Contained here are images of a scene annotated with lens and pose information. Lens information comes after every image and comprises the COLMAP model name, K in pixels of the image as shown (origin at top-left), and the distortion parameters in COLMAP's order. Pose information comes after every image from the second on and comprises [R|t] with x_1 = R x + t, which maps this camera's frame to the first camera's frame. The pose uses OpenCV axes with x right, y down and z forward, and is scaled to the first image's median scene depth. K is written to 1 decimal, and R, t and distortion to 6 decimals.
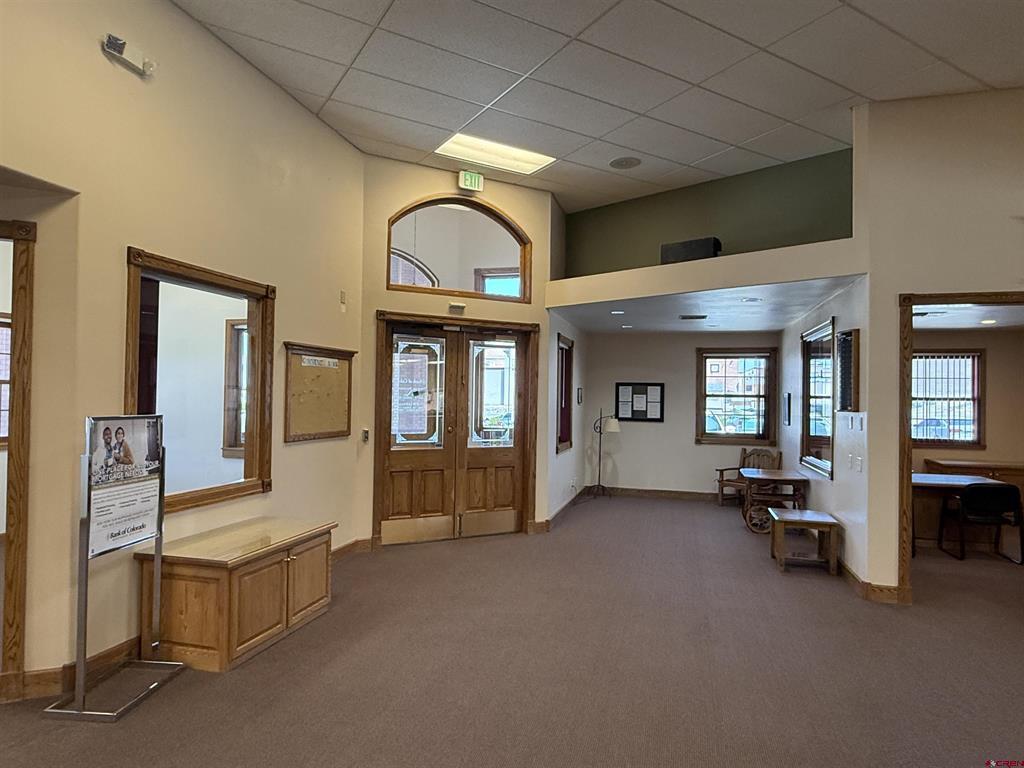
lens RADIAL K [[622.5, 0, 504.6], [0, 622.5, 387.3], [0, 0, 1]] dist [0.002908, 0.001903]
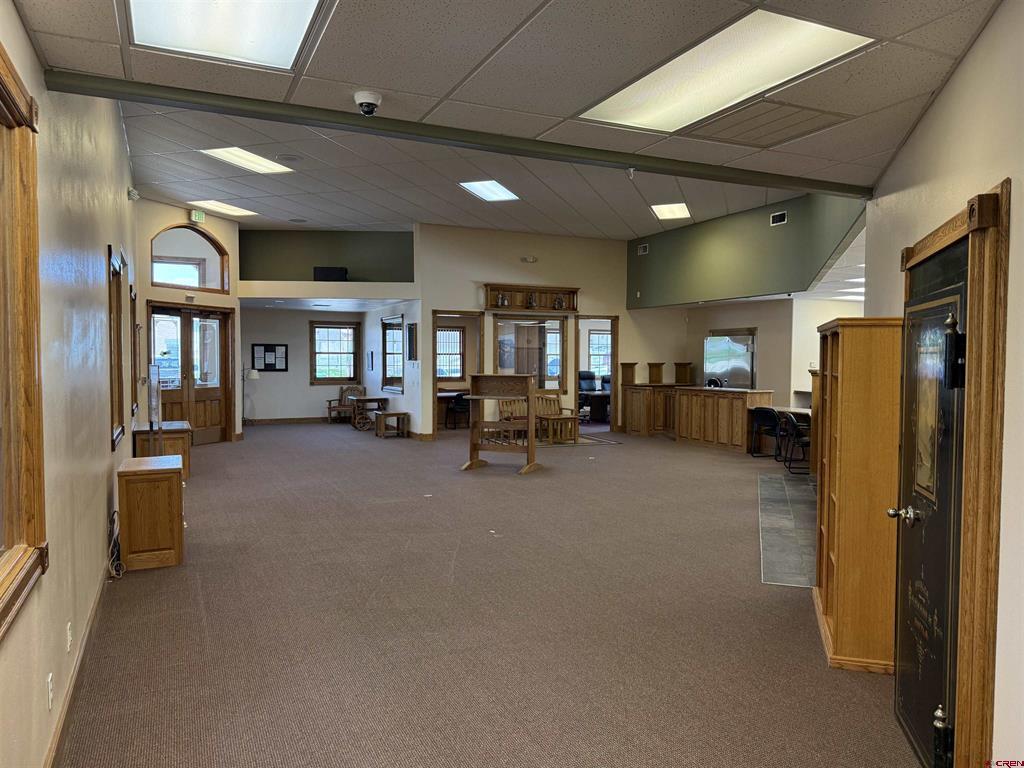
lens RADIAL K [[745.5, 0, 516.0], [0, 745.5, 384.3], [0, 0, 1]] dist [0.133829, -0.002027]
pose [[0.757347, -0.036245, 0.652006, -0.697860], [-0.001493, 0.998360, 0.057233, -0.021825], [-0.653011, -0.044319, 0.756051, -0.964825]]
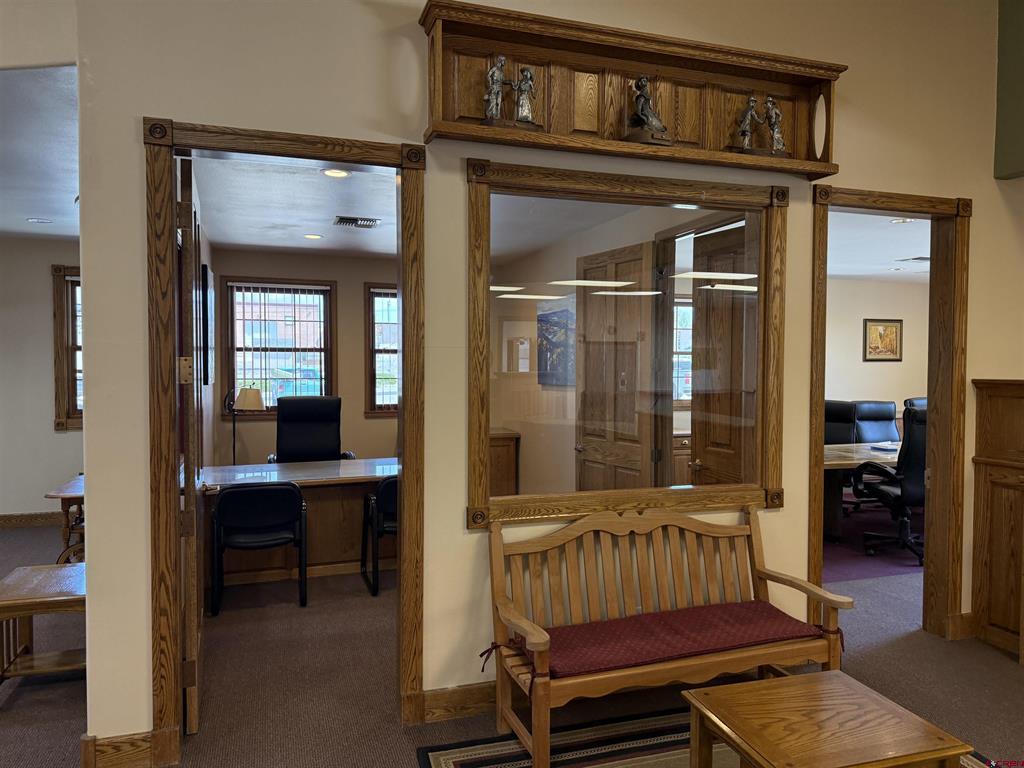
lens RADIAL K [[716.1, 0, 508.6], [0, 716.1, 395.1], [0, 0, 1]] dist [0.031208, -0.006687]
pose [[0.831628, -0.043616, 0.553618, 0.401632], [0.002753, 0.997222, 0.074429, 0.012154], [-0.555326, -0.060373, 0.829438, 0.283765]]
